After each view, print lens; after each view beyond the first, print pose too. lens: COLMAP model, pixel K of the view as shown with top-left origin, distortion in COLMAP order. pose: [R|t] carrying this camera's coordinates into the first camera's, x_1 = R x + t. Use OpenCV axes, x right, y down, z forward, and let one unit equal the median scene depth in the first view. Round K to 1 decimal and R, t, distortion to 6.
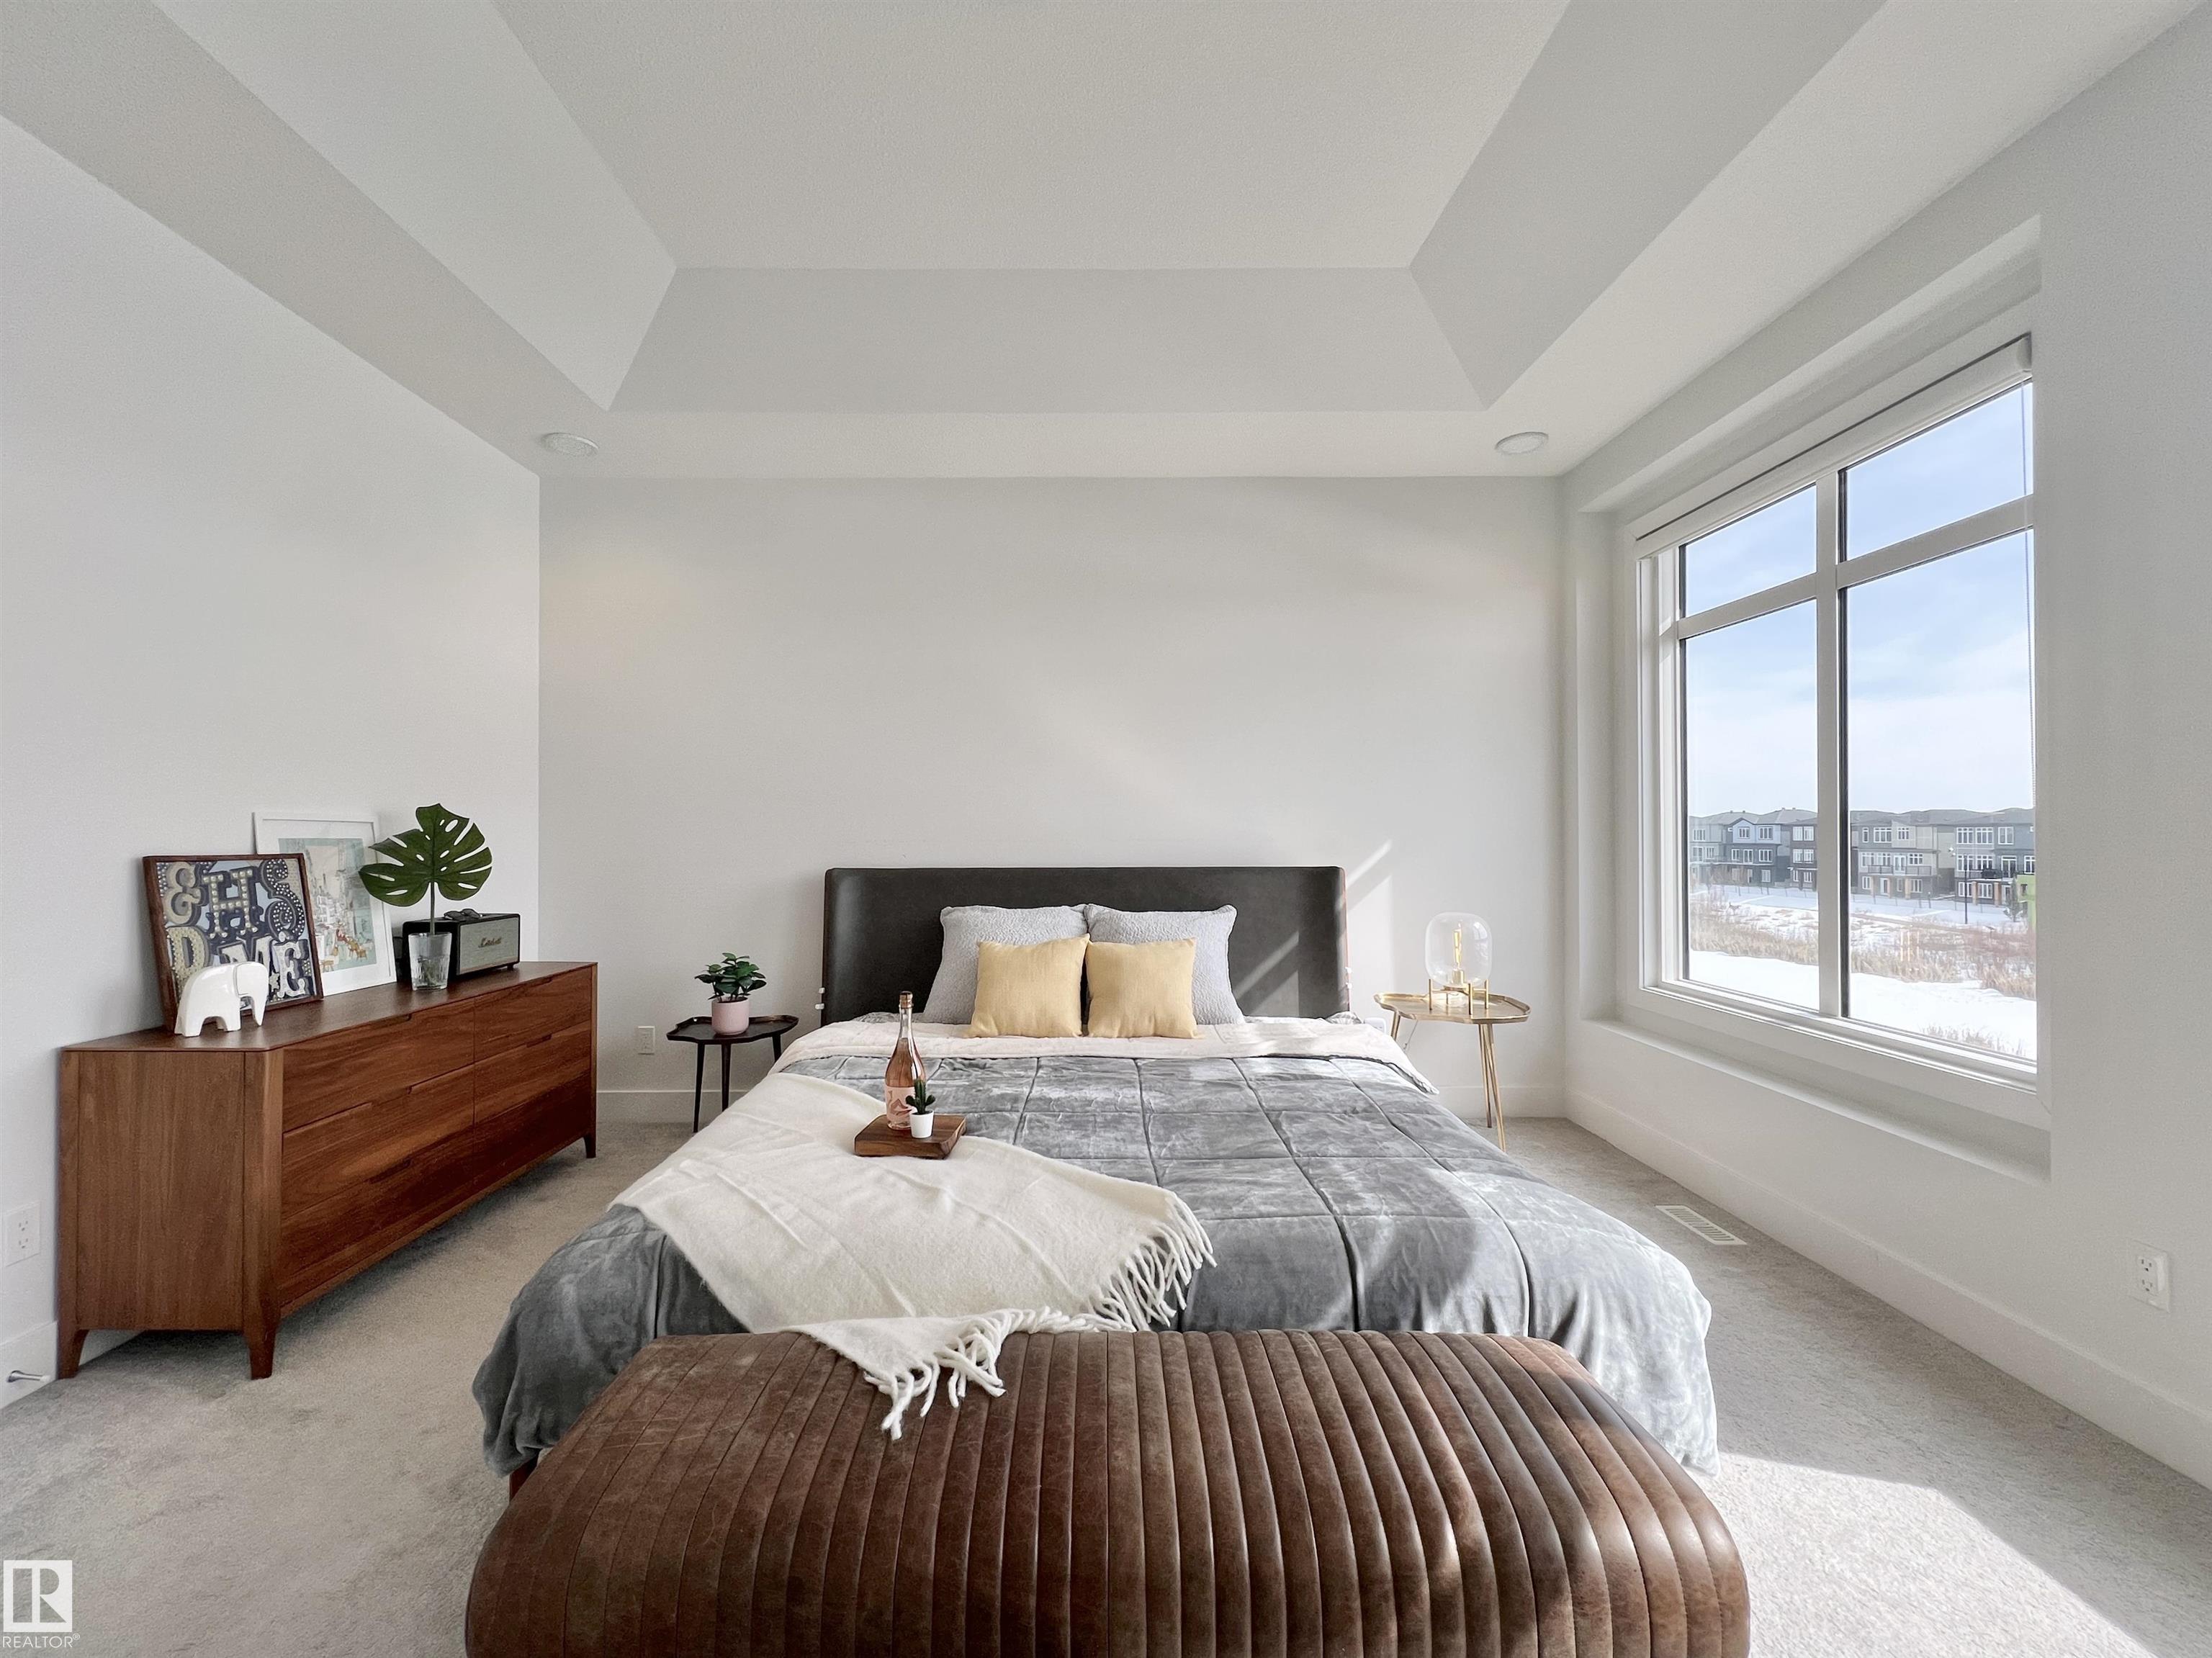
lens RADIAL K [[901.2, 0, 1083.2], [0, 901.2, 832.4], [0, 0, 1]] dist [0.000465, 0.000127]
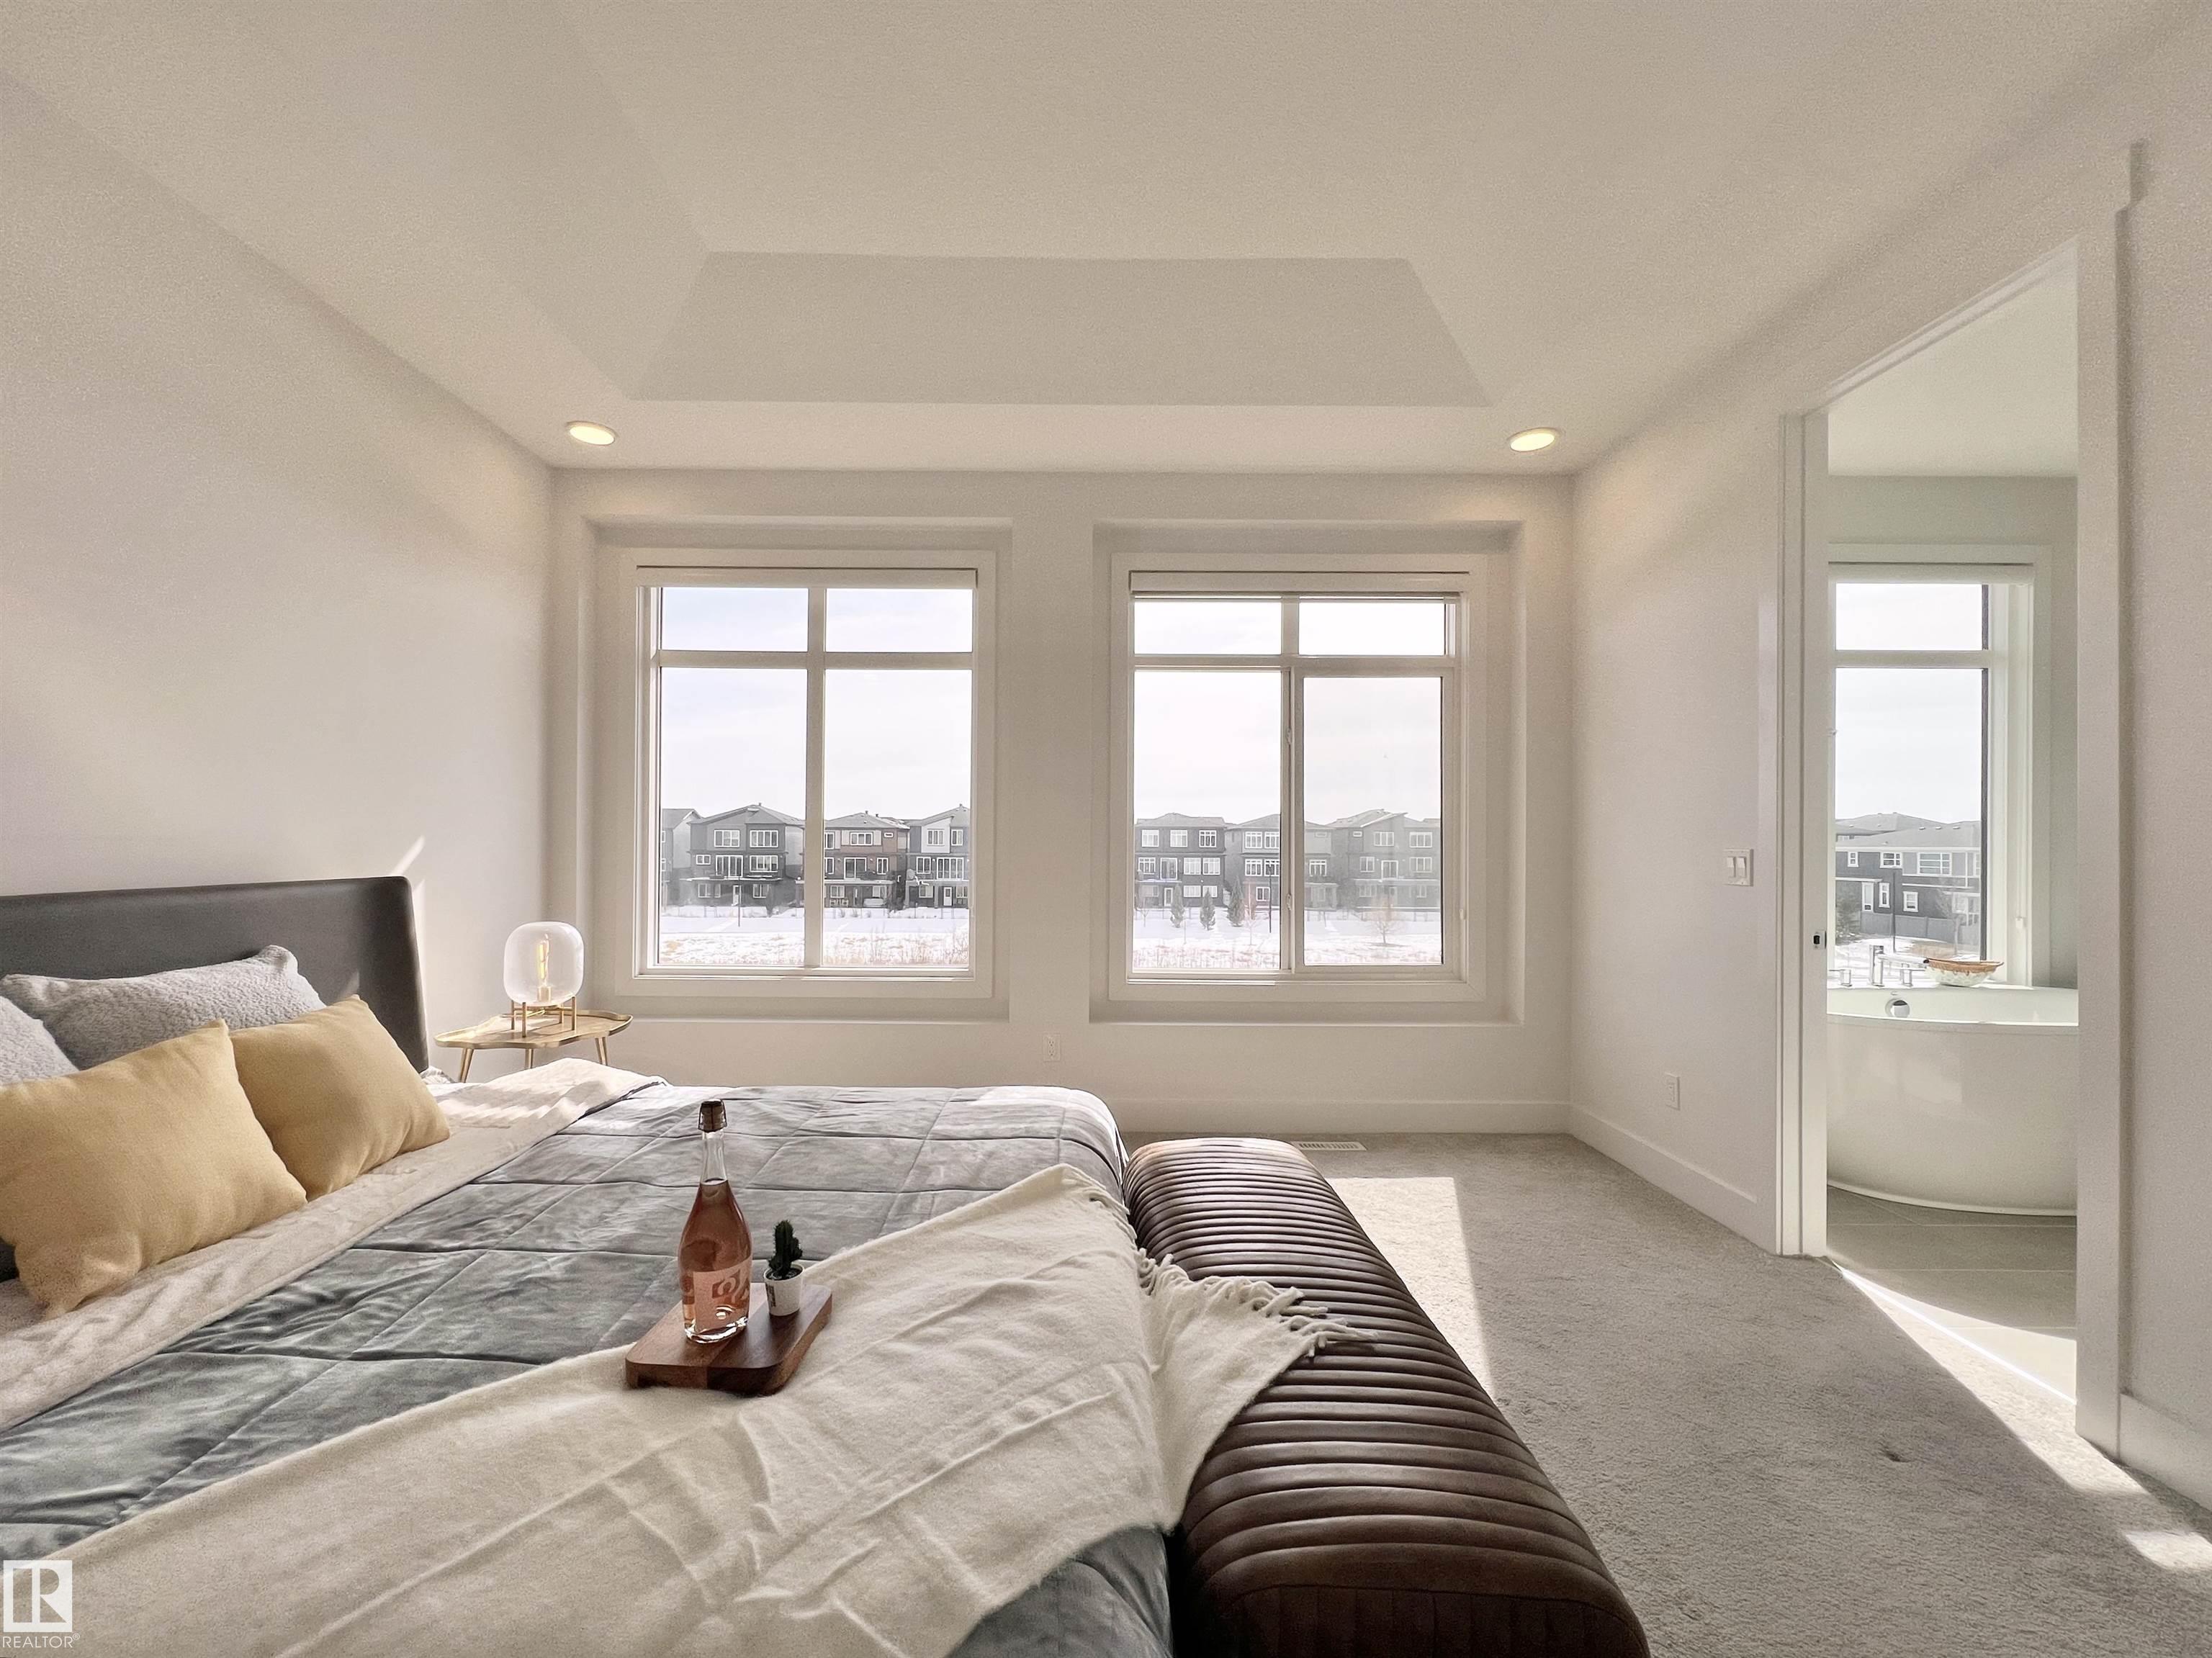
lens RADIAL K [[901.2, 0, 1068.9], [0, 901.2, 839.7], [0, 0, 1]] dist [0.000465, 0.000127]
pose [[0.000614, 0.006119, 0.999981, -0.598557], [-0.011534, 0.999915, -0.006111, 0.008643], [-0.999933, -0.011530, 0.000685, 0.597565]]
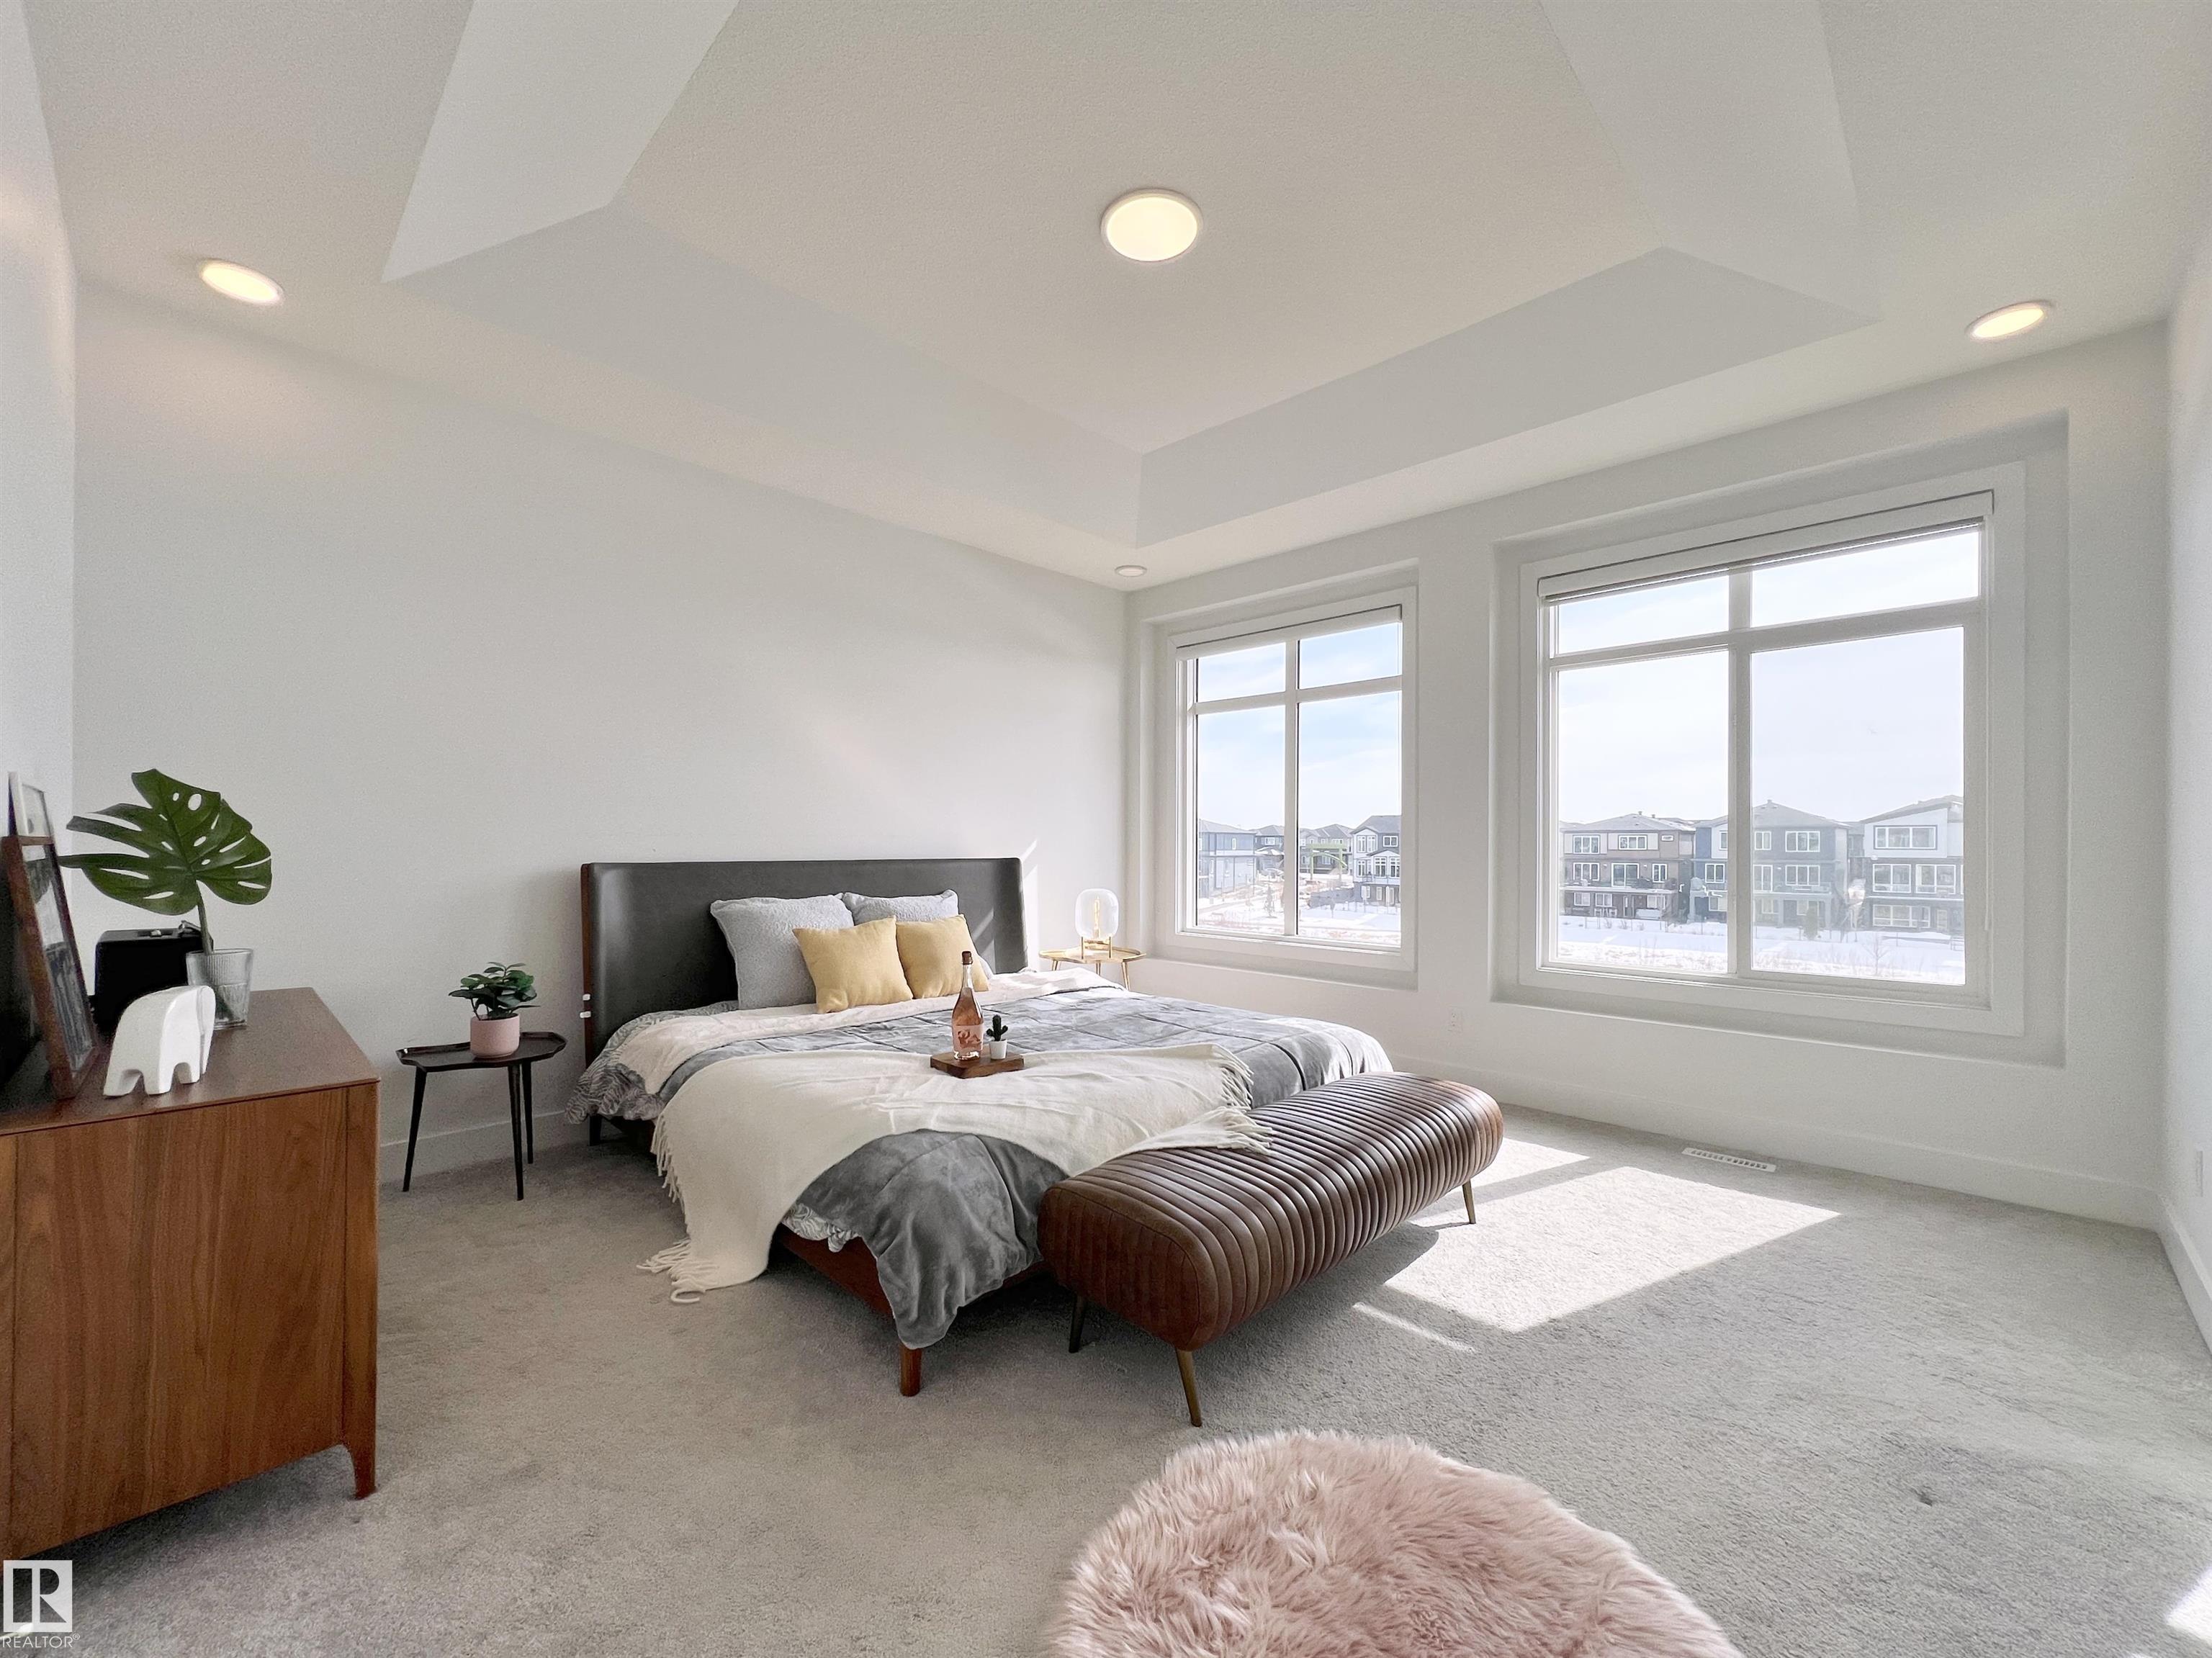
lens RADIAL K [[901.2, 0, 1114.4], [0, 901.2, 836.1], [0, 0, 1]] dist [0.000465, 0.000127]
pose [[0.695750, 0.011453, 0.718192, -0.736871], [-0.009226, 0.999933, -0.007008, 0.019108], [-0.718224, -0.001750, 0.695809, -0.013104]]
